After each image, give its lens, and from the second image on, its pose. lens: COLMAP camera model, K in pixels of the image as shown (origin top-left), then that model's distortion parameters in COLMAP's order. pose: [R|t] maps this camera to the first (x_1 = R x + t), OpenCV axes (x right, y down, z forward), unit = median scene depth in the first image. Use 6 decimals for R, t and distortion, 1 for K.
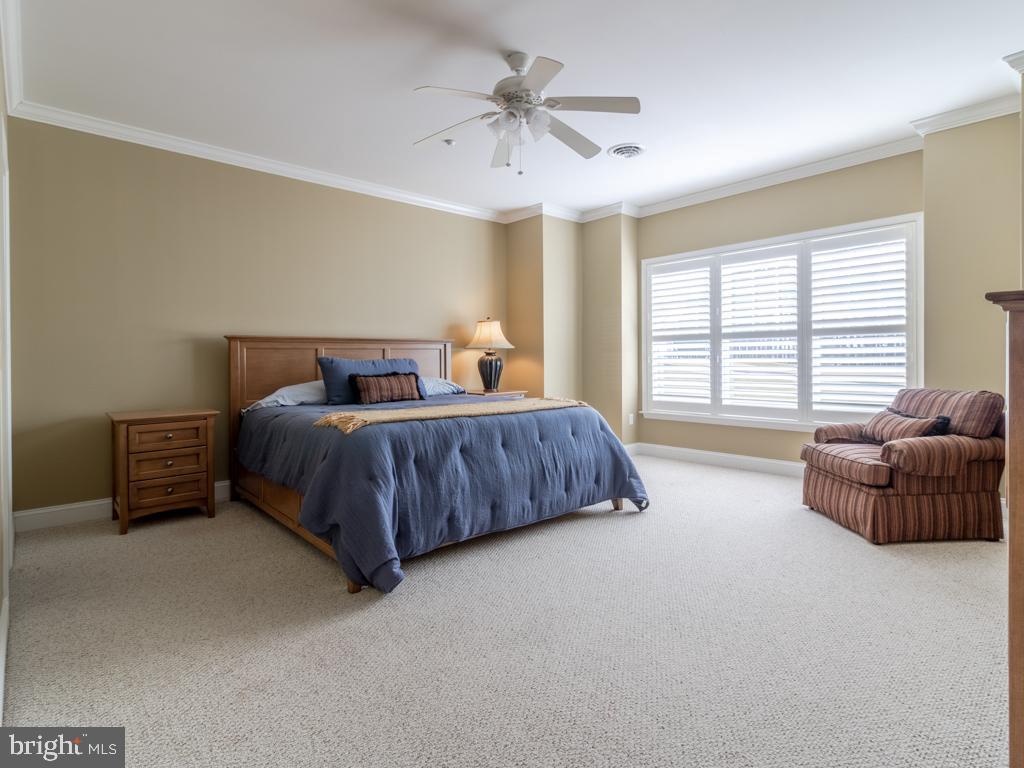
lens RADIAL K [[534.9, 0, 513.9], [0, 534.9, 359.5], [0, 0, 1]] dist [-0.003355, -0.000646]
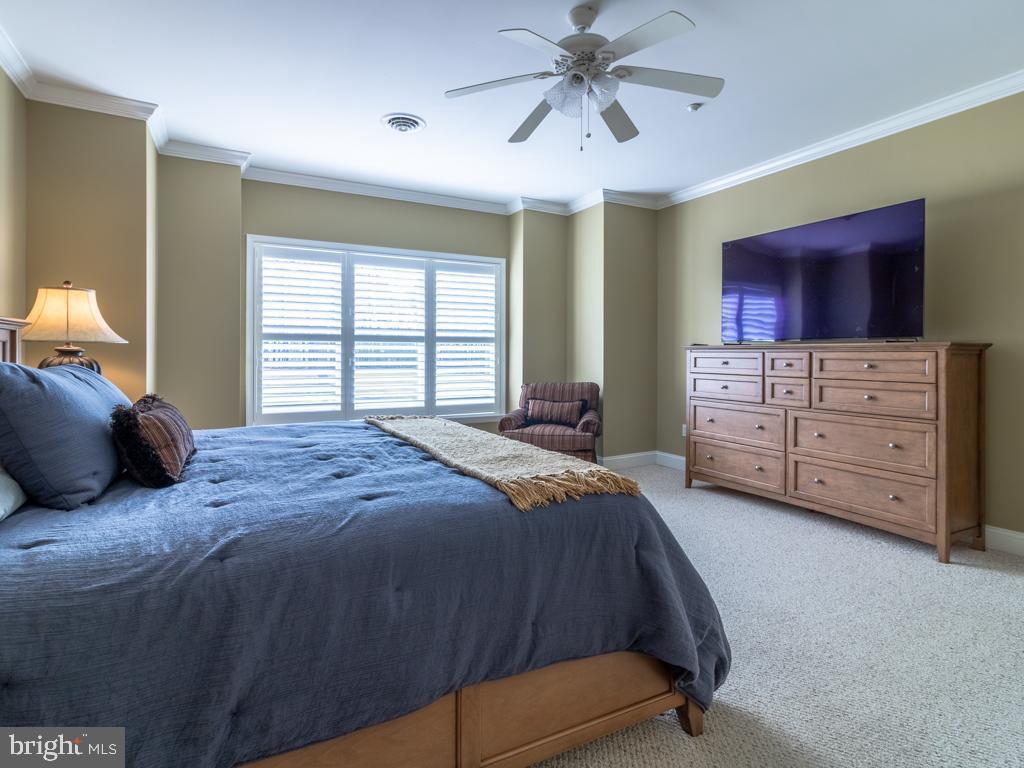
lens RADIAL K [[534.9, 0, 513.9], [0, 534.9, 359.5], [0, 0, 1]] dist [-0.003355, -0.000646]
pose [[0.232972, 0.009143, 0.972440, -0.466485], [0.002399, 0.999947, -0.009977, 0.004780], [-0.972480, 0.004657, 0.232938, 0.489873]]
